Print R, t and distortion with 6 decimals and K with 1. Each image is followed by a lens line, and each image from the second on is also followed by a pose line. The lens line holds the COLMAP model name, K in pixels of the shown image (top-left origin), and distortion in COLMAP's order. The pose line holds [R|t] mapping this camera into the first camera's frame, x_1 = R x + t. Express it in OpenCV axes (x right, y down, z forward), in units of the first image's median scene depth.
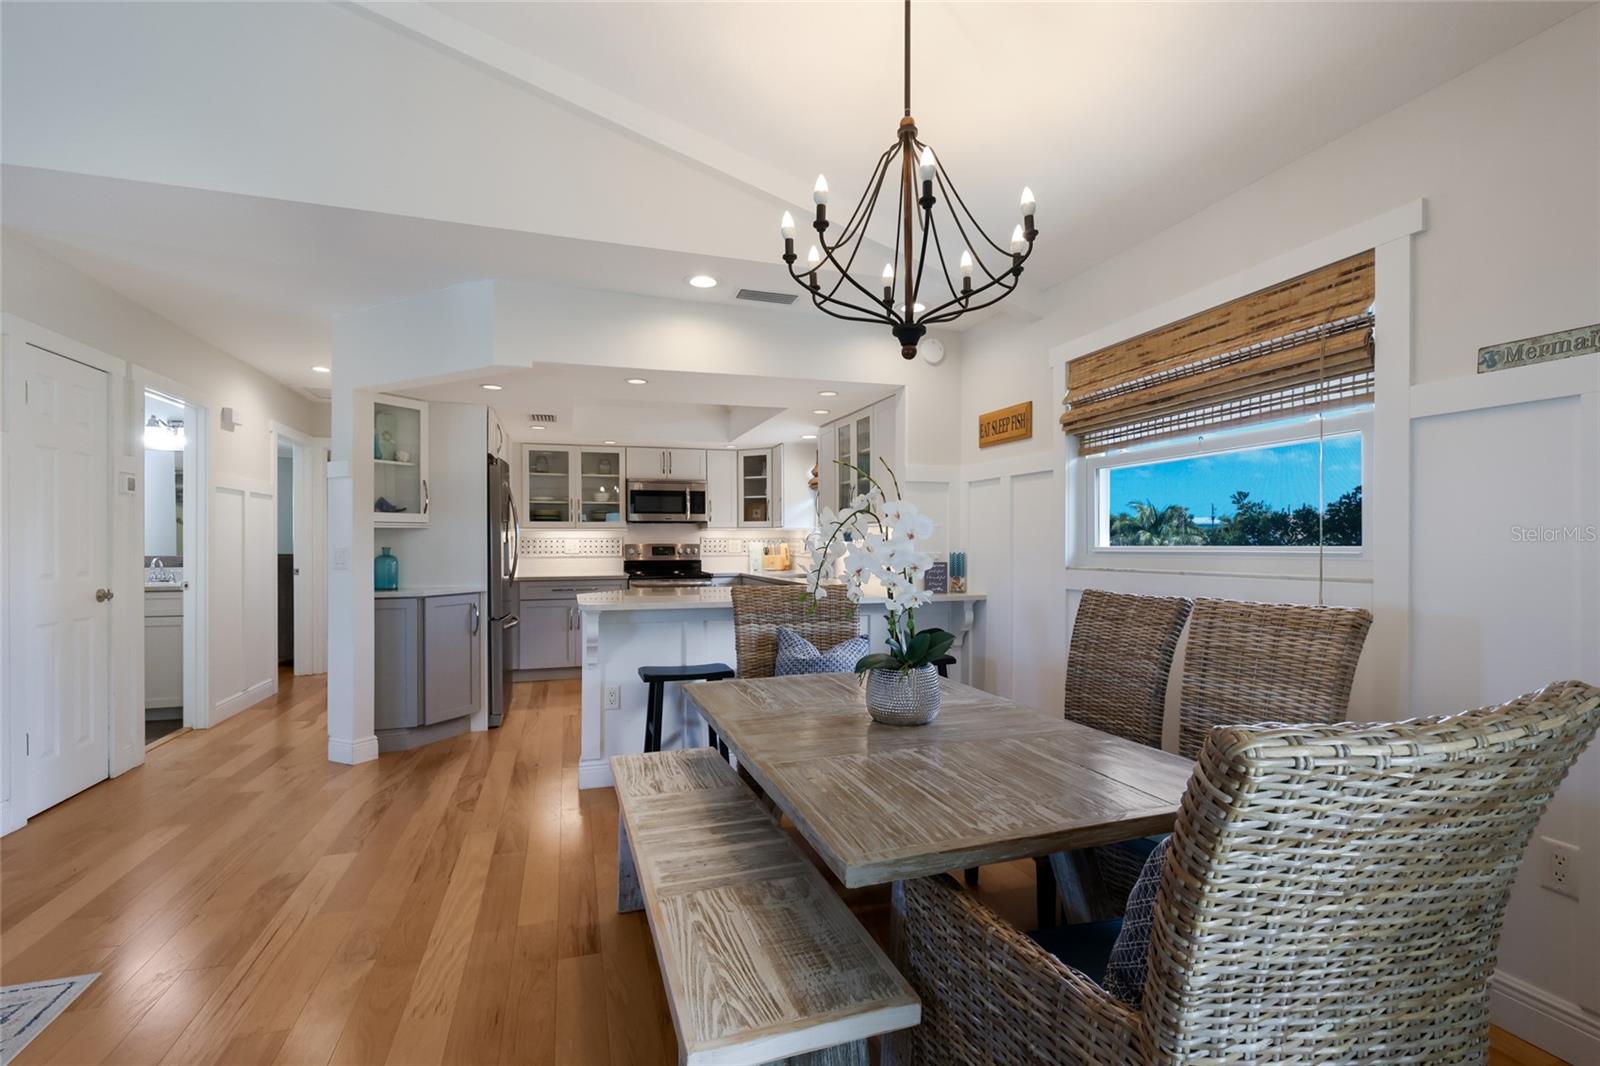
lens RADIAL K [[719.9, 0, 784.7], [0, 719.9, 542.8], [0, 0, 1]] dist [-0.002149, 0.000071]
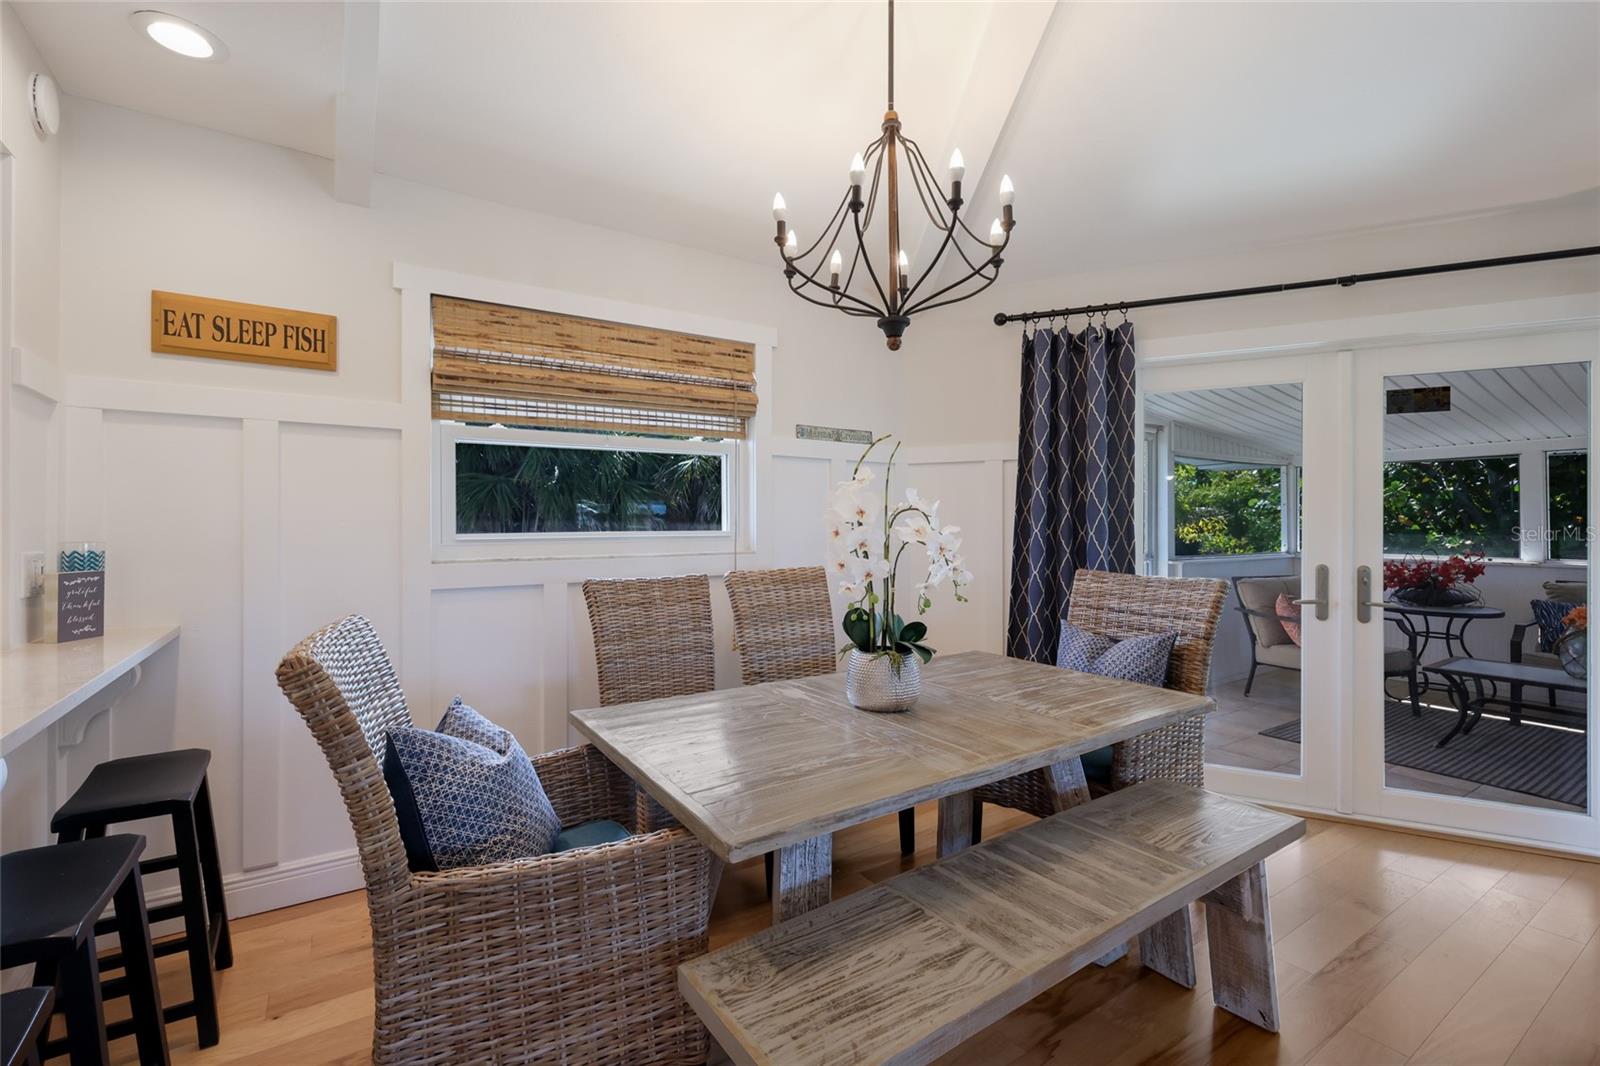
lens RADIAL K [[711.4, 0, 816.3], [0, 711.4, 521.7], [0, 0, 1]] dist [-0.001913, 0.000474]
pose [[-0.298896, 0.007512, 0.954256, -0.227778], [0.002431, 0.999972, -0.007111, -0.000921], [-0.954283, 0.000194, -0.298906, 0.420840]]
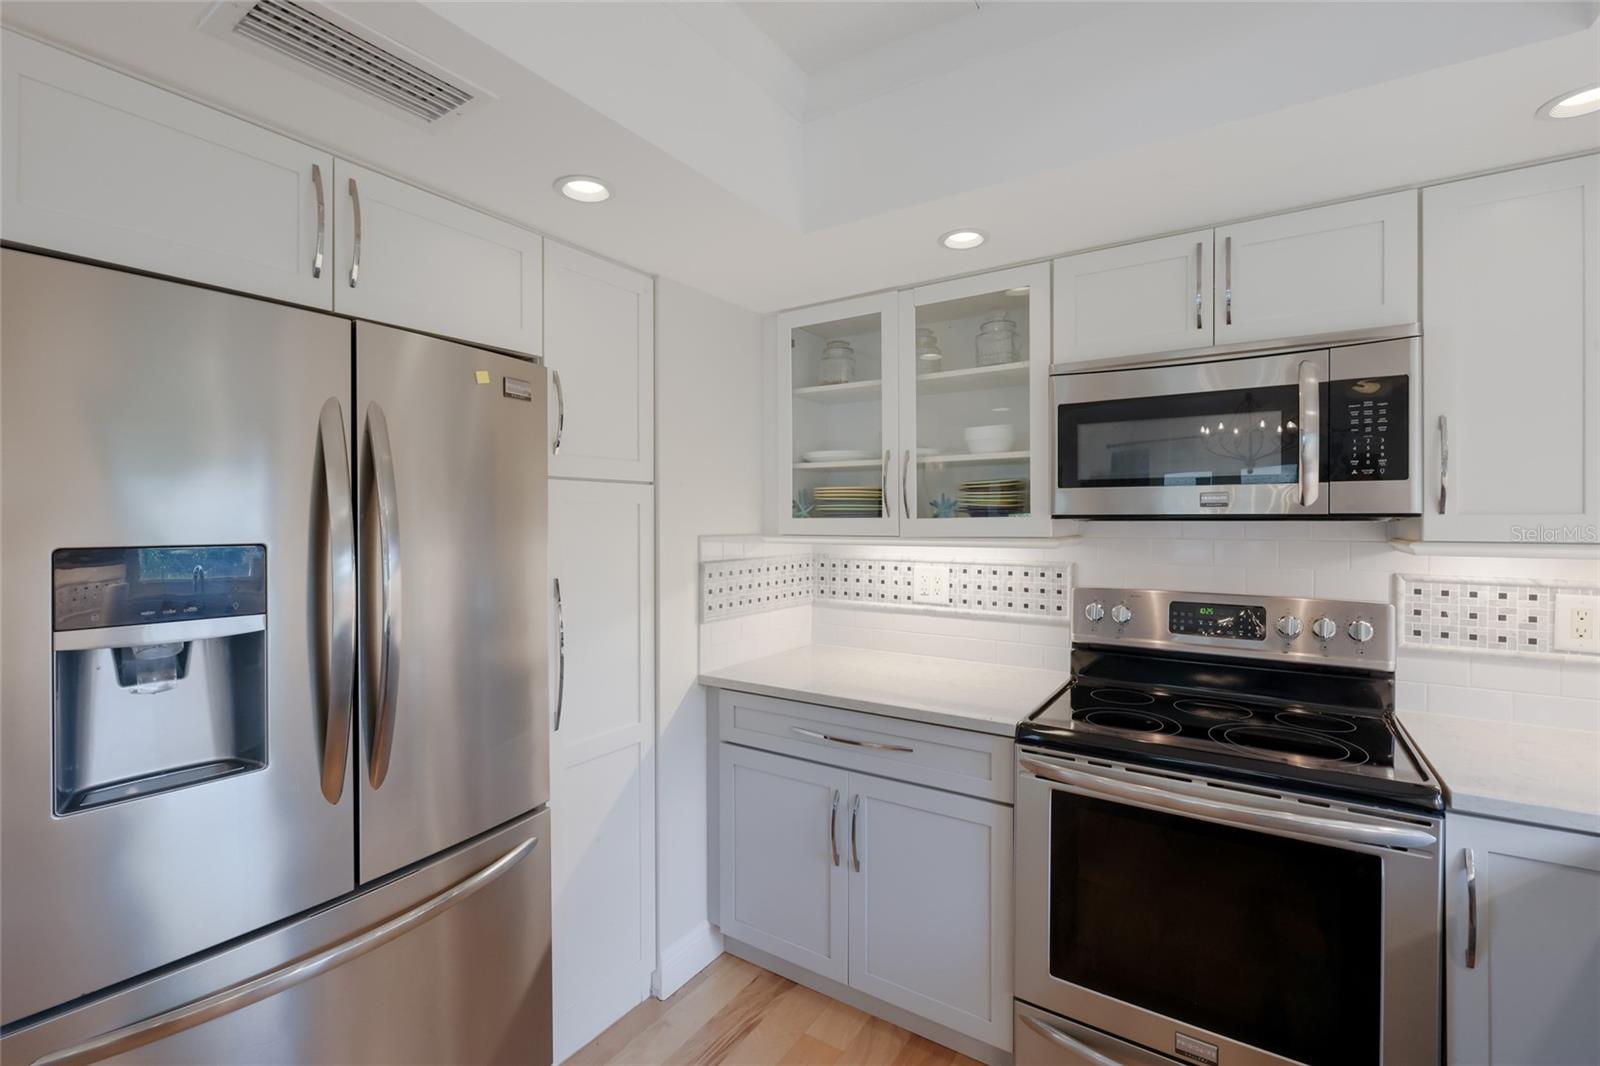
lens RADIAL K [[711.4, 0, 802.4], [0, 711.4, 518.3], [0, 0, 1]] dist [-0.001913, 0.000474]
pose [[0.637802, 0.002336, -0.770197, -0.064666], [-0.000729, 0.999997, 0.002429, -0.030061], [0.770200, -0.000987, 0.637802, 0.754224]]
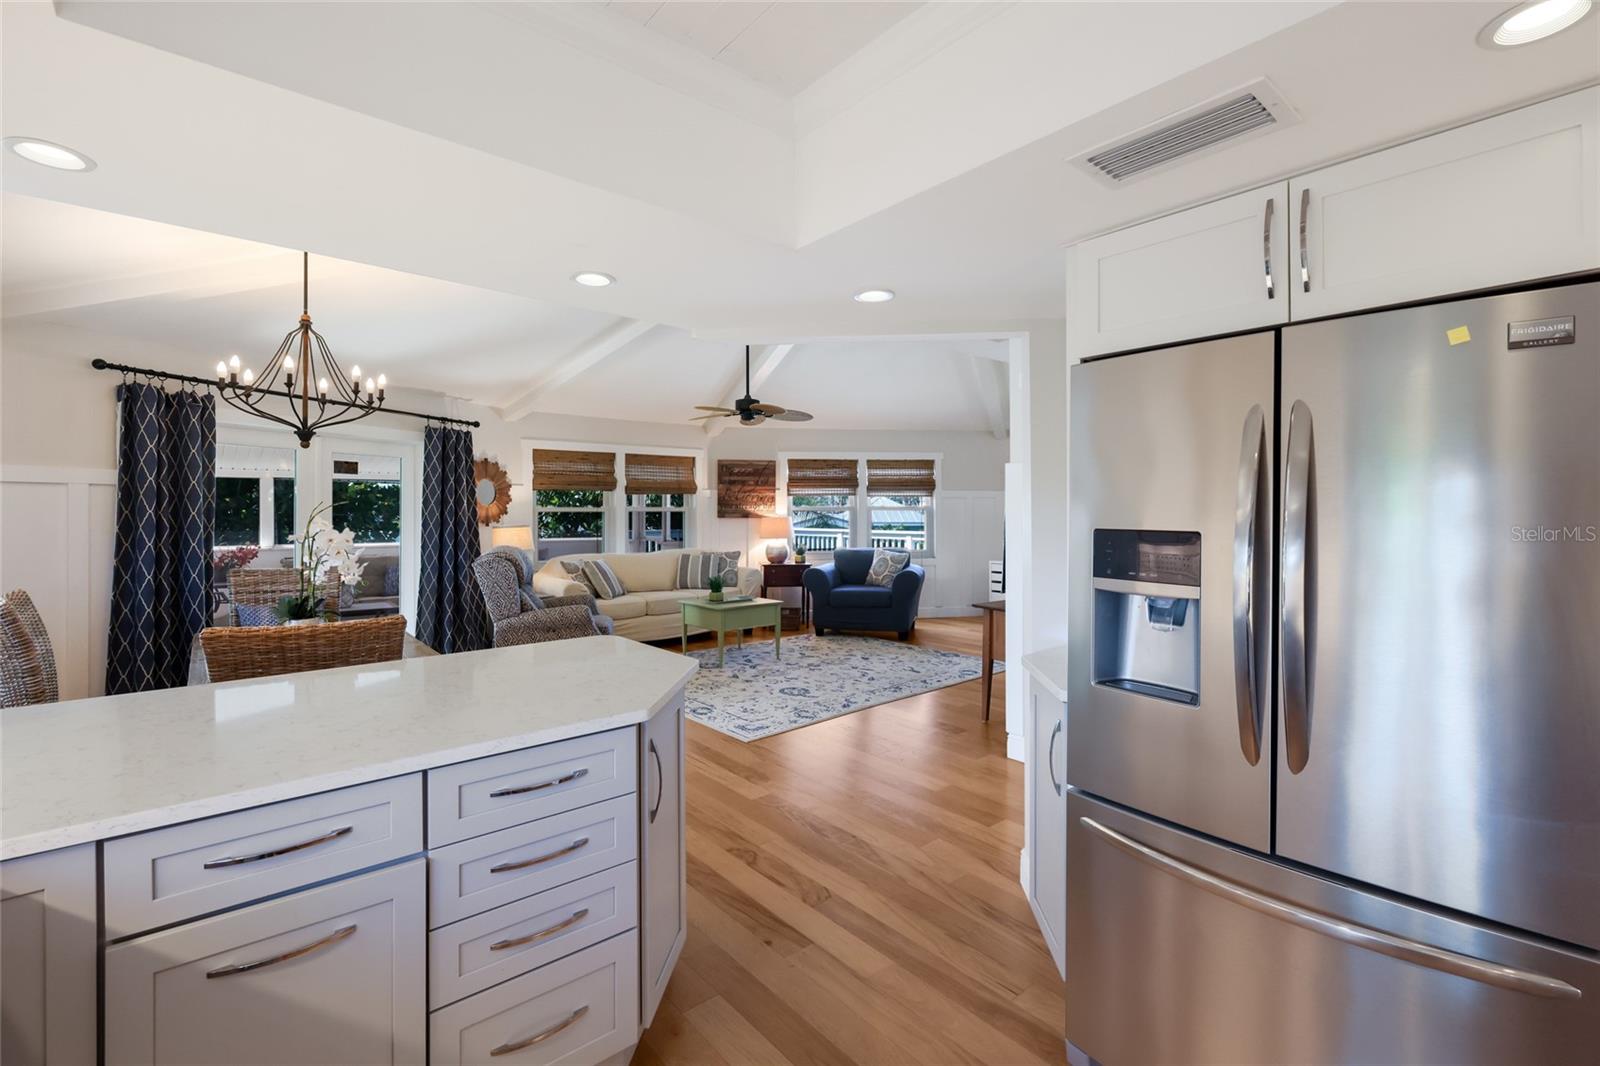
lens RADIAL K [[711.4, 0, 802.9], [0, 711.4, 498.3], [0, 0, 1]] dist [-0.001913, 0.000474]
pose [[-0.918691, -0.004111, -0.394956, -0.082451], [0.000631, 0.999929, -0.011875, -0.031256], [0.394977, -0.011158, -0.918623, 0.935785]]
